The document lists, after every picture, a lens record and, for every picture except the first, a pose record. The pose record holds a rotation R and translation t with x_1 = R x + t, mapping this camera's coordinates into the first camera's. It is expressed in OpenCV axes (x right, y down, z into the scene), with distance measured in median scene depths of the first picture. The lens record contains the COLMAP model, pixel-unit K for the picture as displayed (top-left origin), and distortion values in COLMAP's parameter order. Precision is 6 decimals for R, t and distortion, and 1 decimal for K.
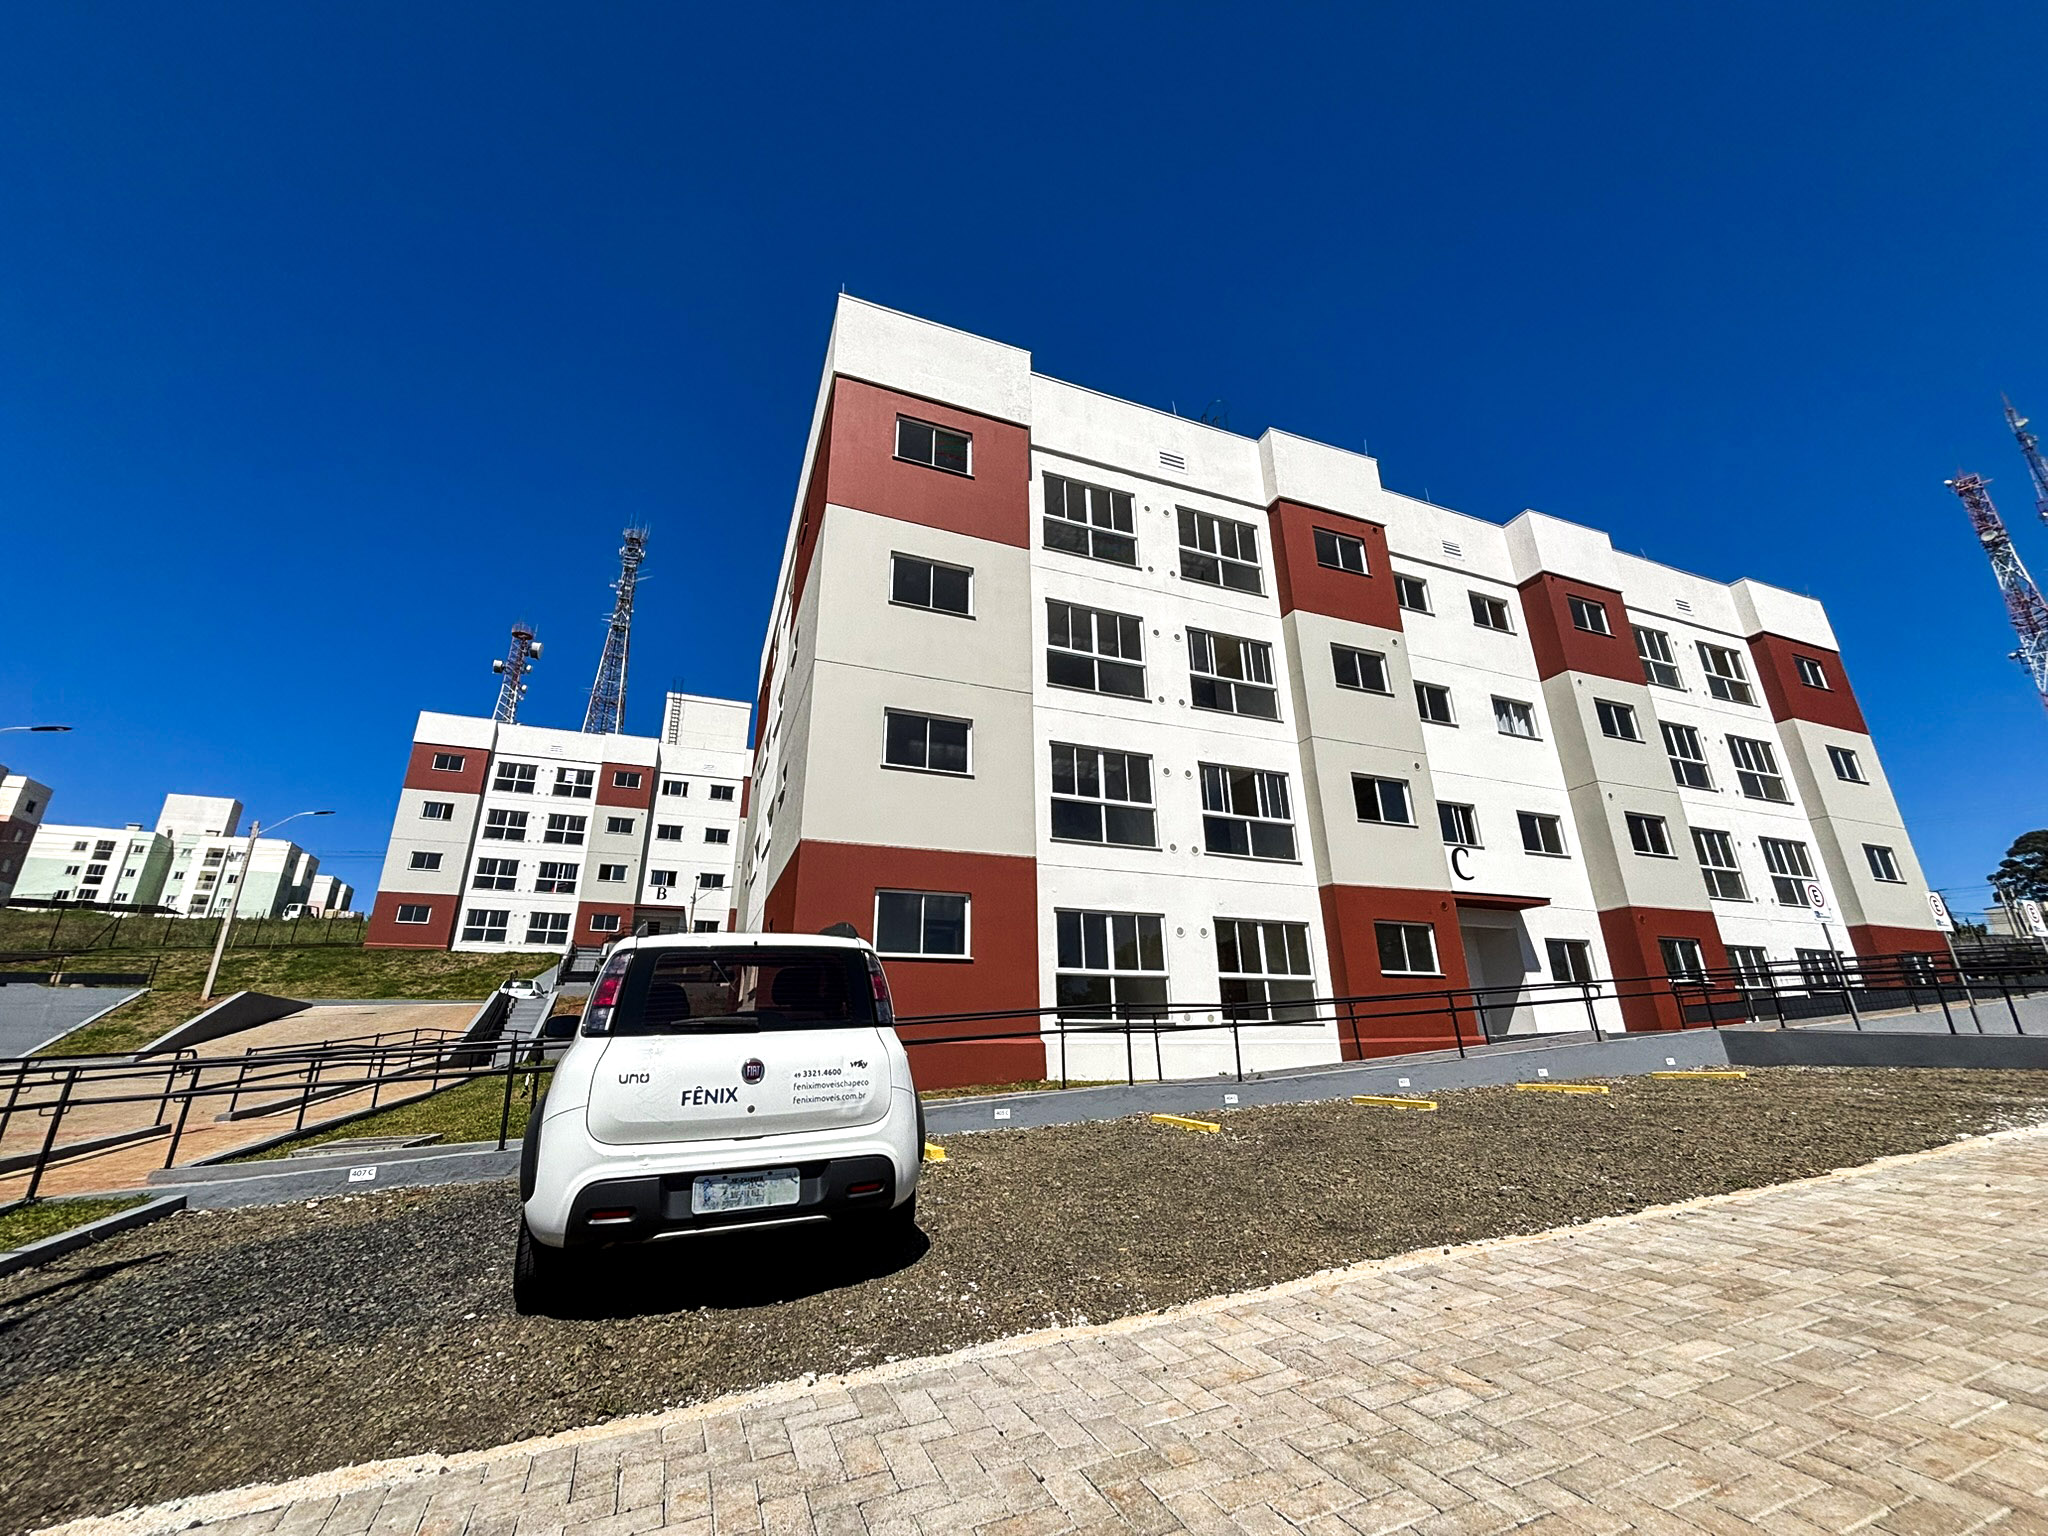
lens RADIAL K [[817.8, 0, 1024.0], [0, 817.8, 768.0], [0, 0, 1]] dist [-0.000100, -0.000486]
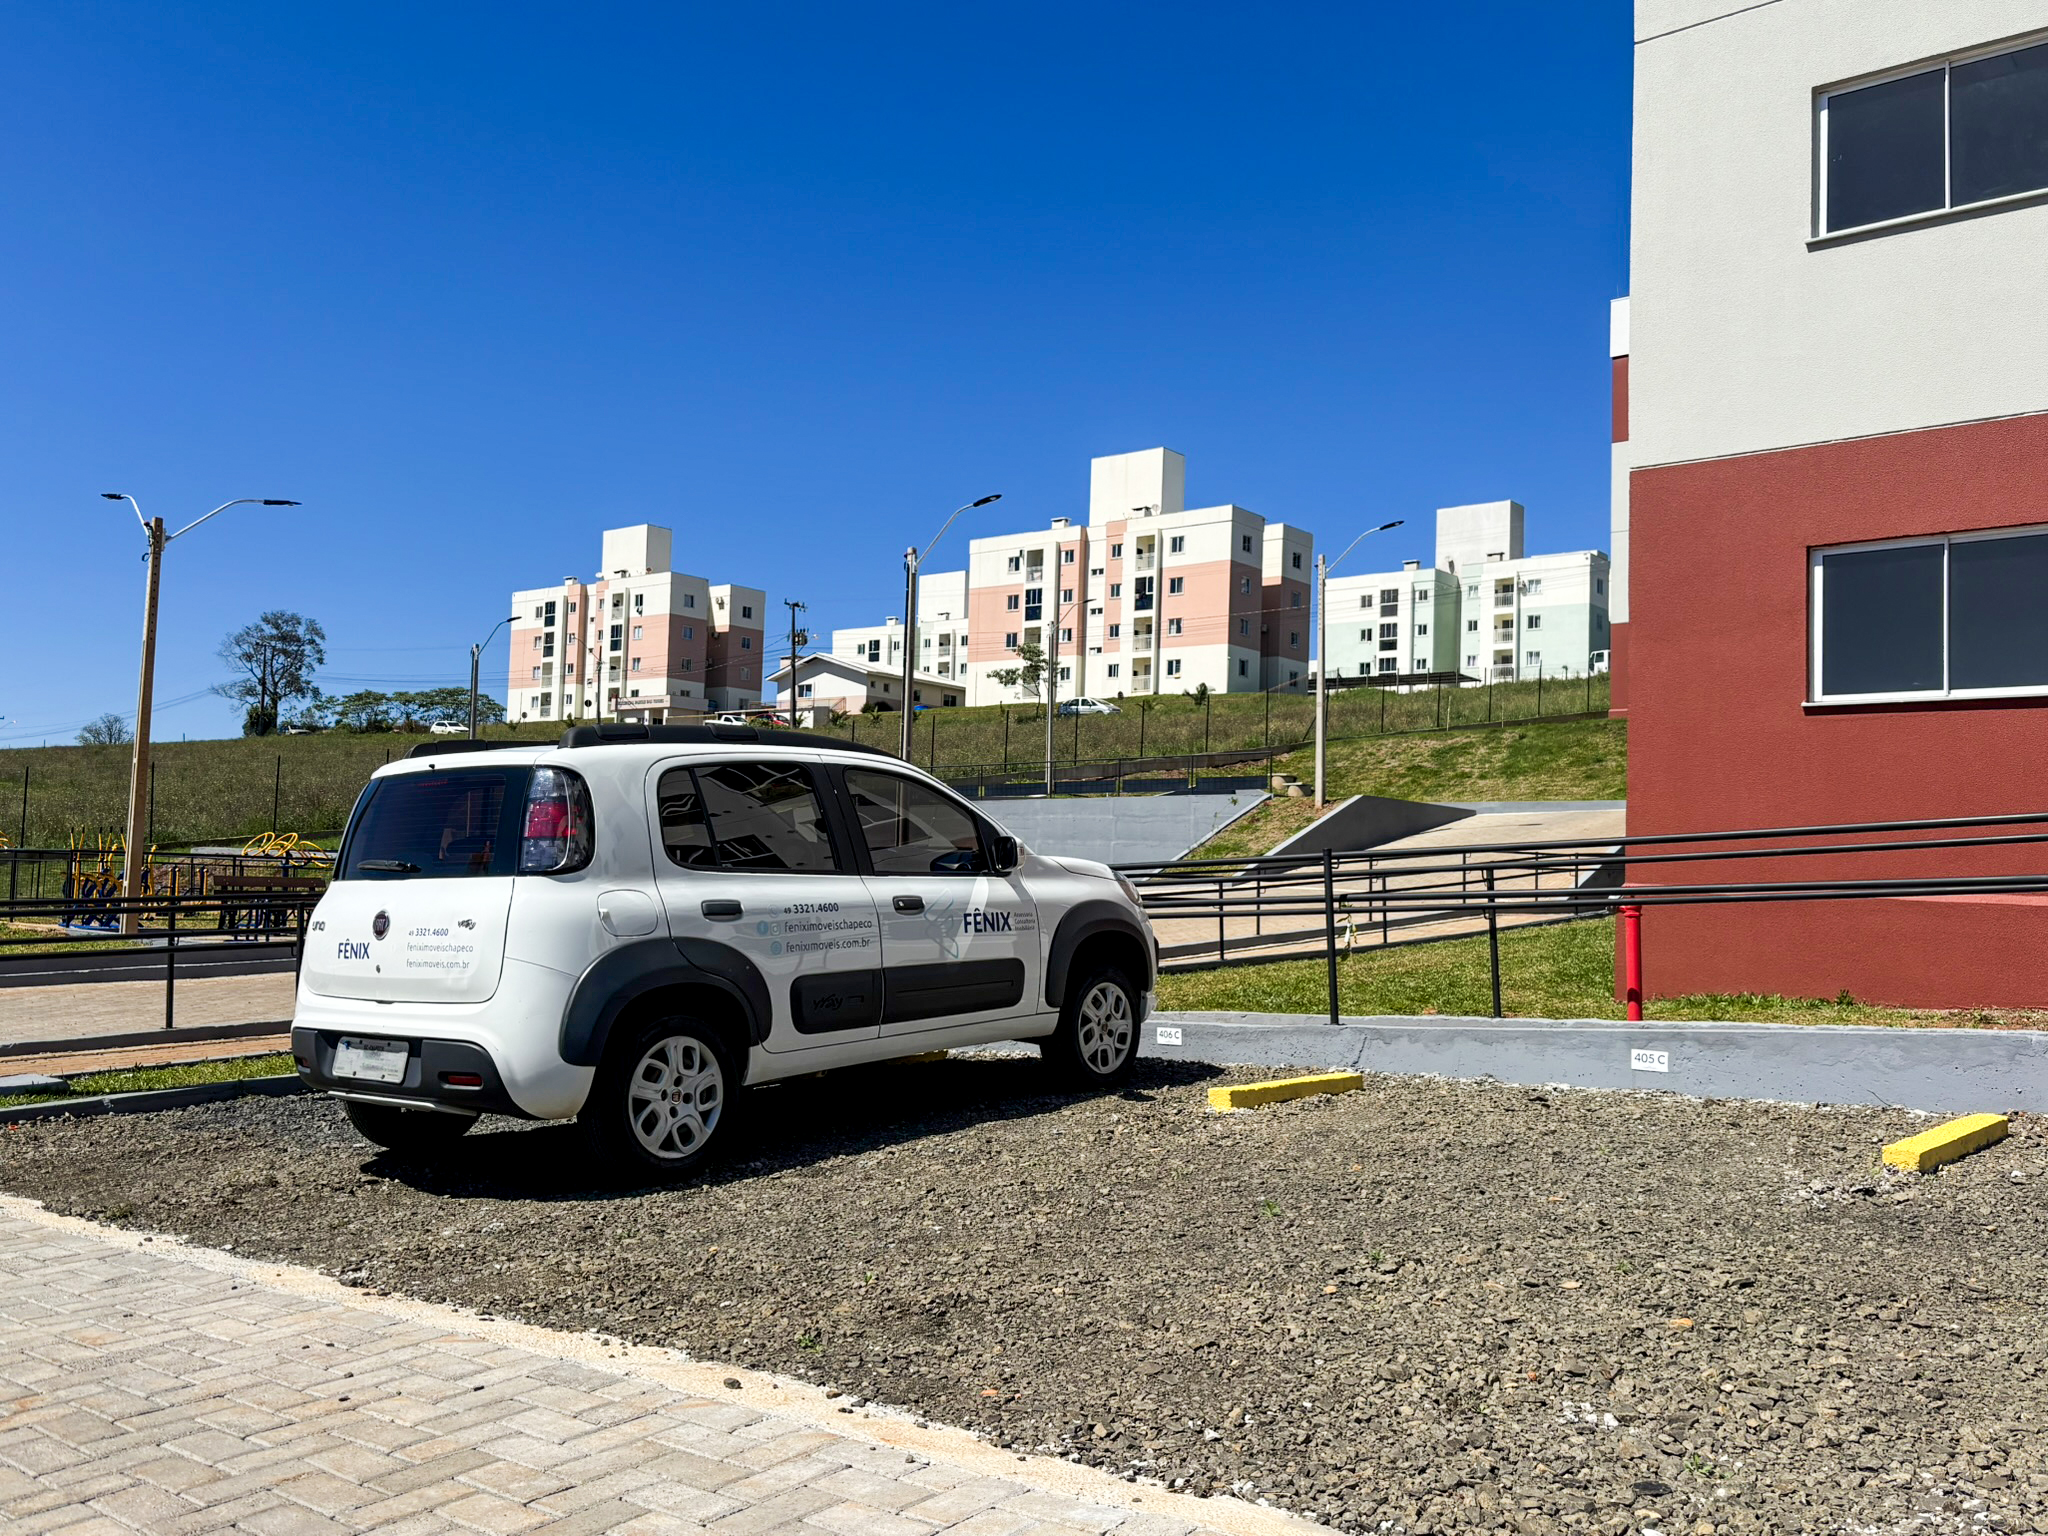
lens RADIAL K [[1694.3, 0, 1024.0], [0, 1694.3, 768.0], [0, 0, 1]] dist [0.075109, -0.000239]
pose [[0.449234, -0.031245, -0.892868, 0.131998], [0.262933, 0.959752, 0.098705, 0.019482], [0.853847, -0.279106, 0.439369, 0.074453]]
